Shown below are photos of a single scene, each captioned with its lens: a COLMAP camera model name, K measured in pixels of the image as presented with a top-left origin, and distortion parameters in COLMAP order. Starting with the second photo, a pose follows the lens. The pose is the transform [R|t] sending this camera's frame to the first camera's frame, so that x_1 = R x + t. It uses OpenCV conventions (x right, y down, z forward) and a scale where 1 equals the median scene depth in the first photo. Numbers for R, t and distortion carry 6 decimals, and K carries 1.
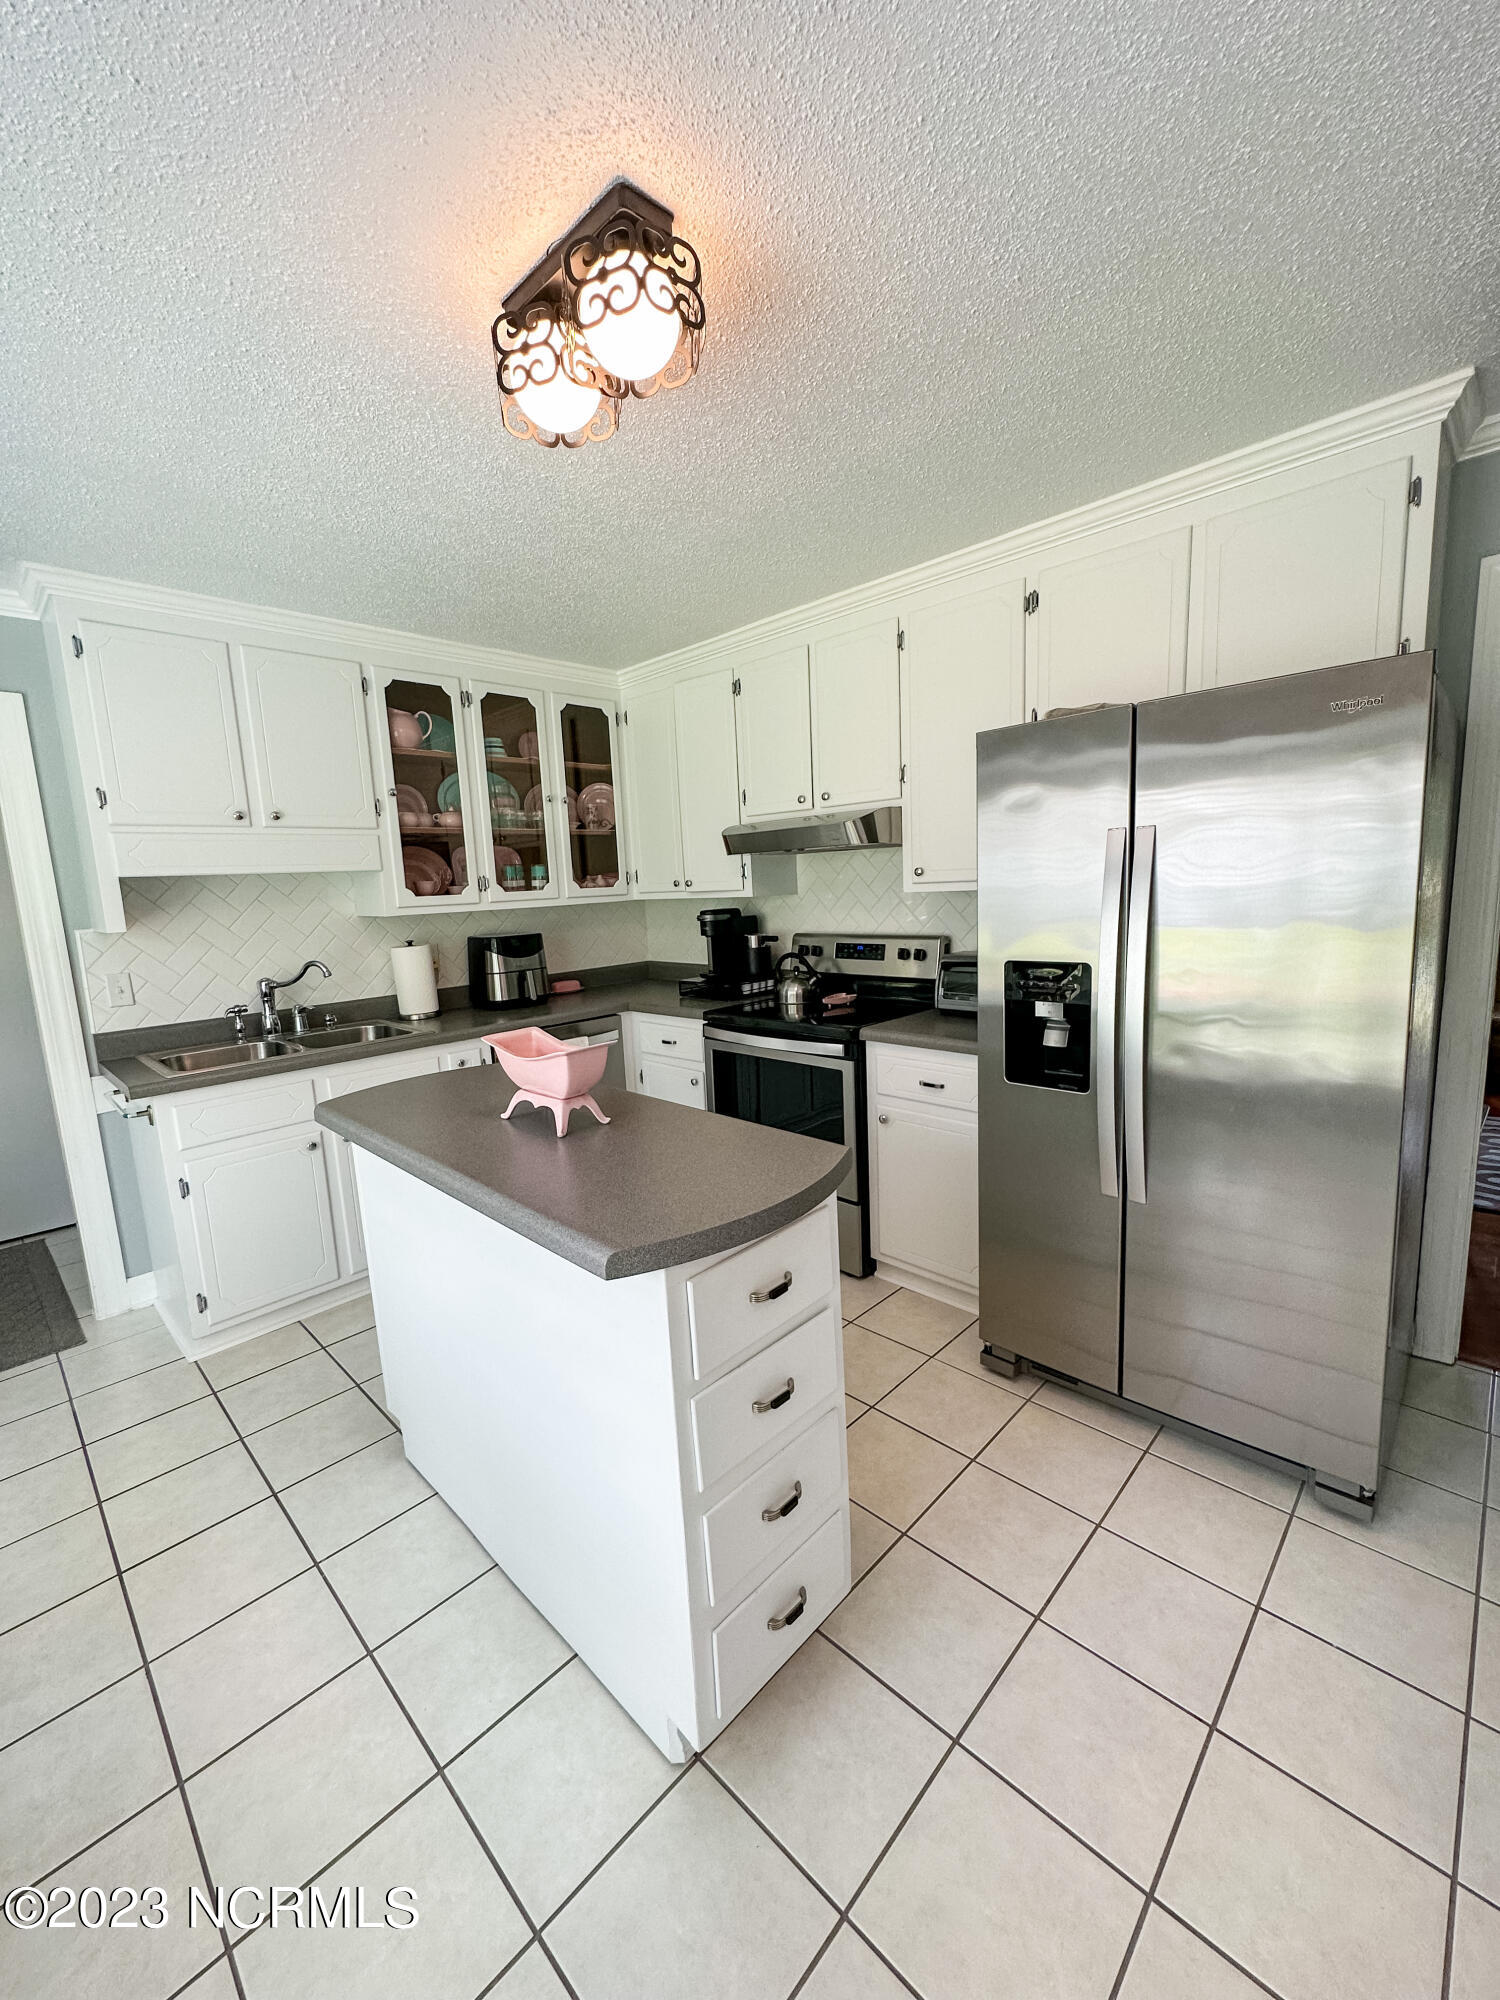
lens RADIAL K [[800.4, 0, 758.2], [0, 800.4, 996.8], [0, 0, 1]] dist [0.001538, 0.000521]
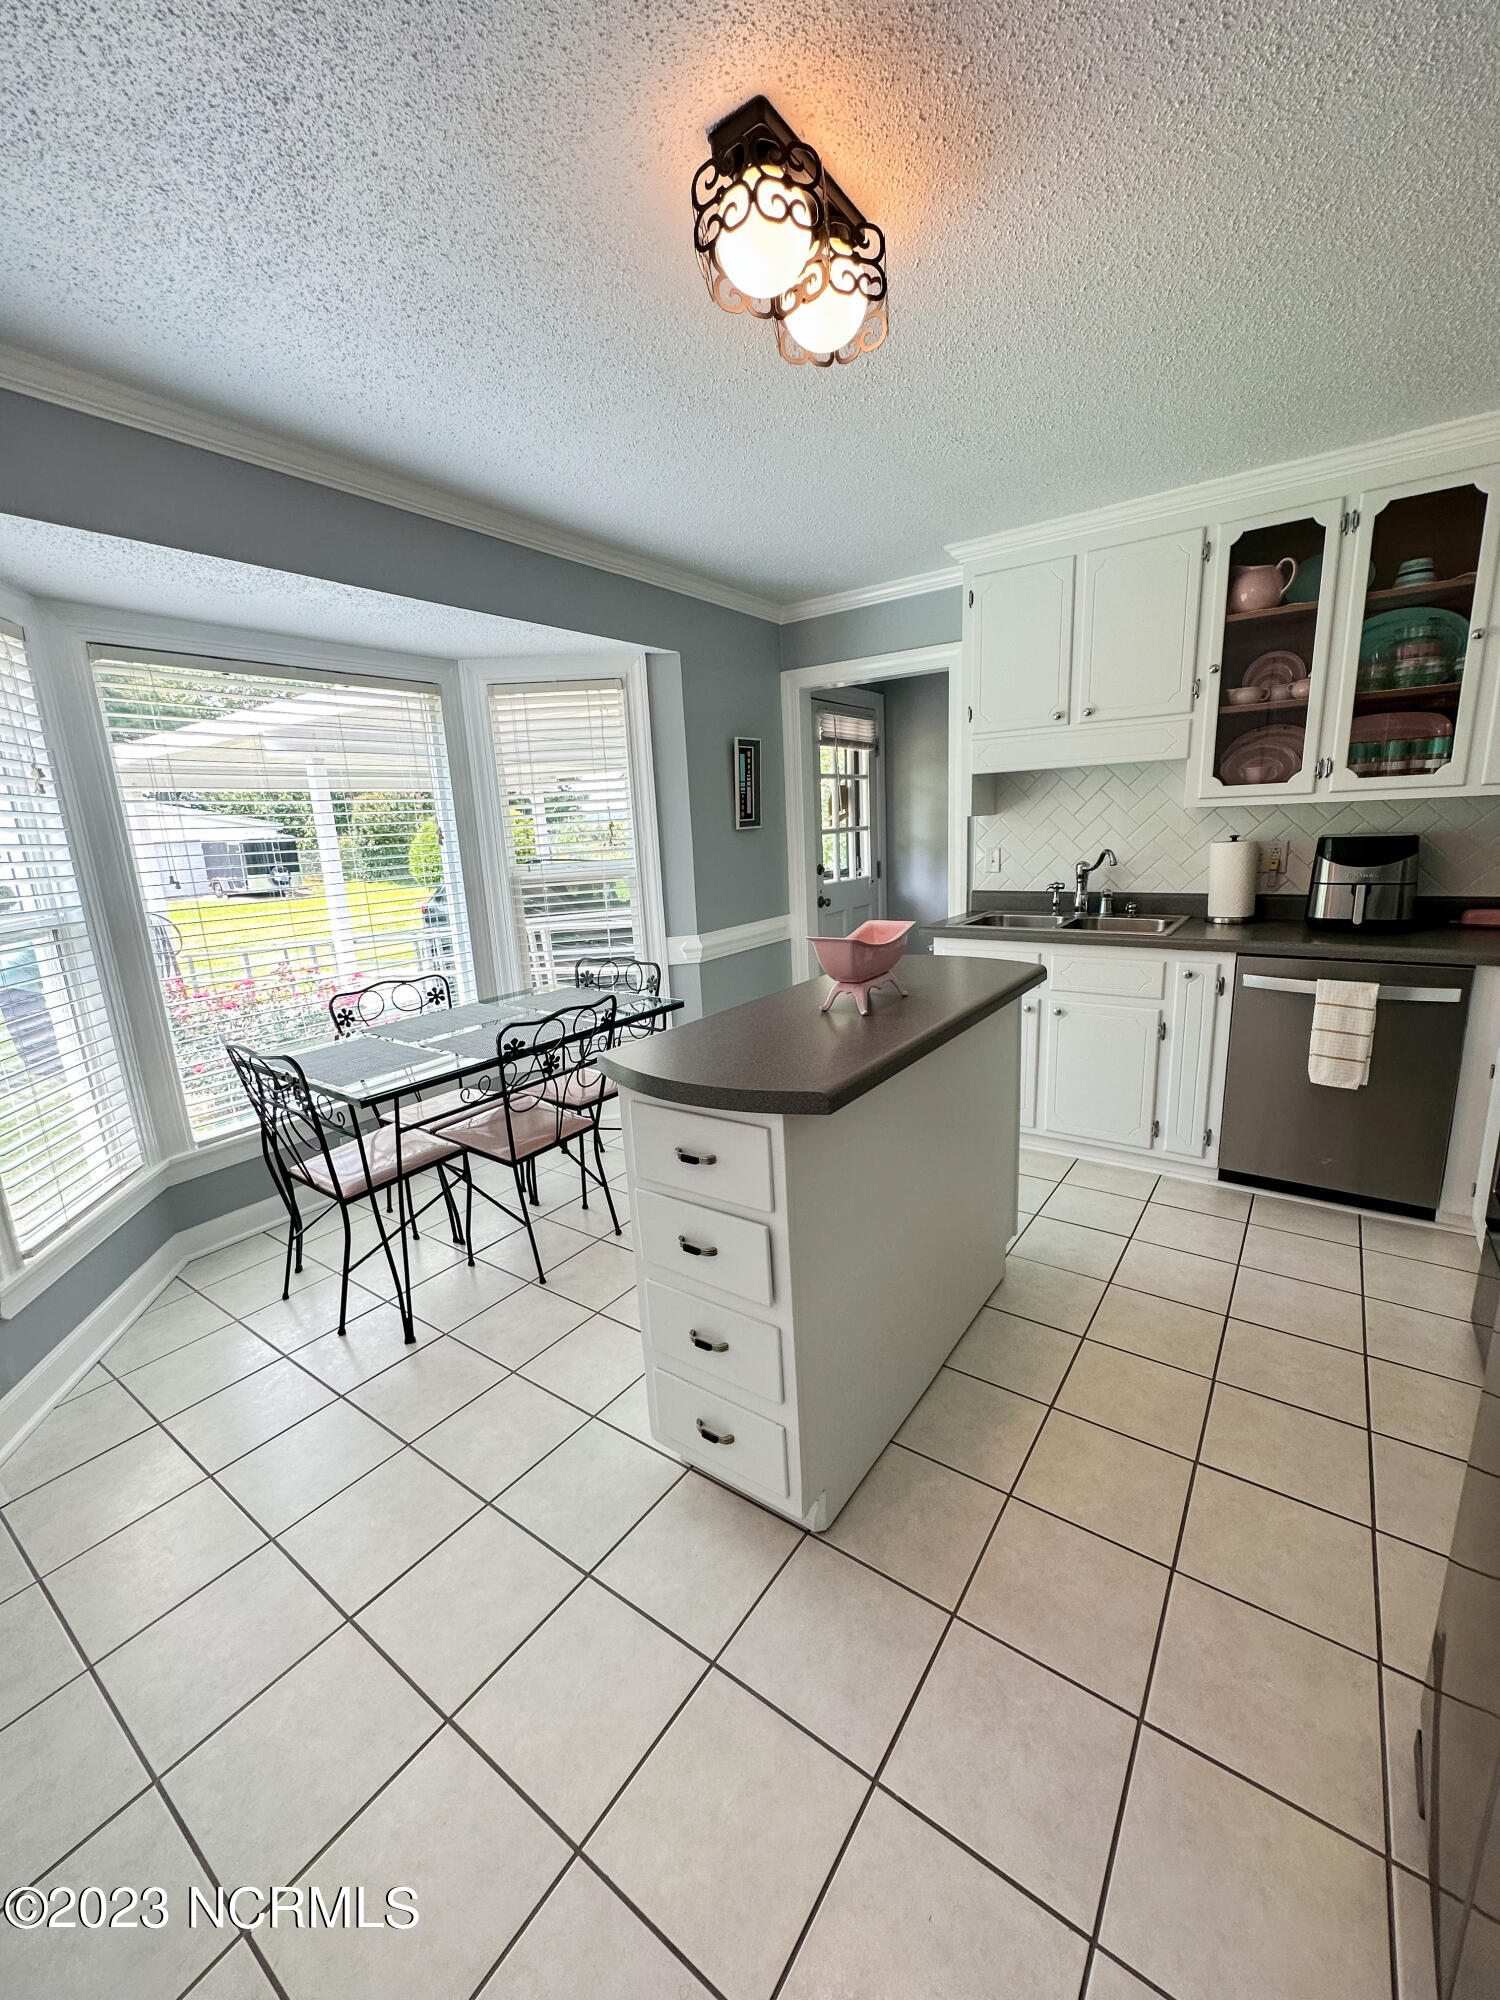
lens RADIAL K [[800.4, 0, 745.8], [0, 800.4, 999.0], [0, 0, 1]] dist [0.001538, 0.000521]
pose [[0.147839, 0.252548, -0.956223, 0.414975], [-0.105723, 0.965343, 0.238611, -0.052238], [0.983344, 0.065819, 0.169415, 0.335220]]
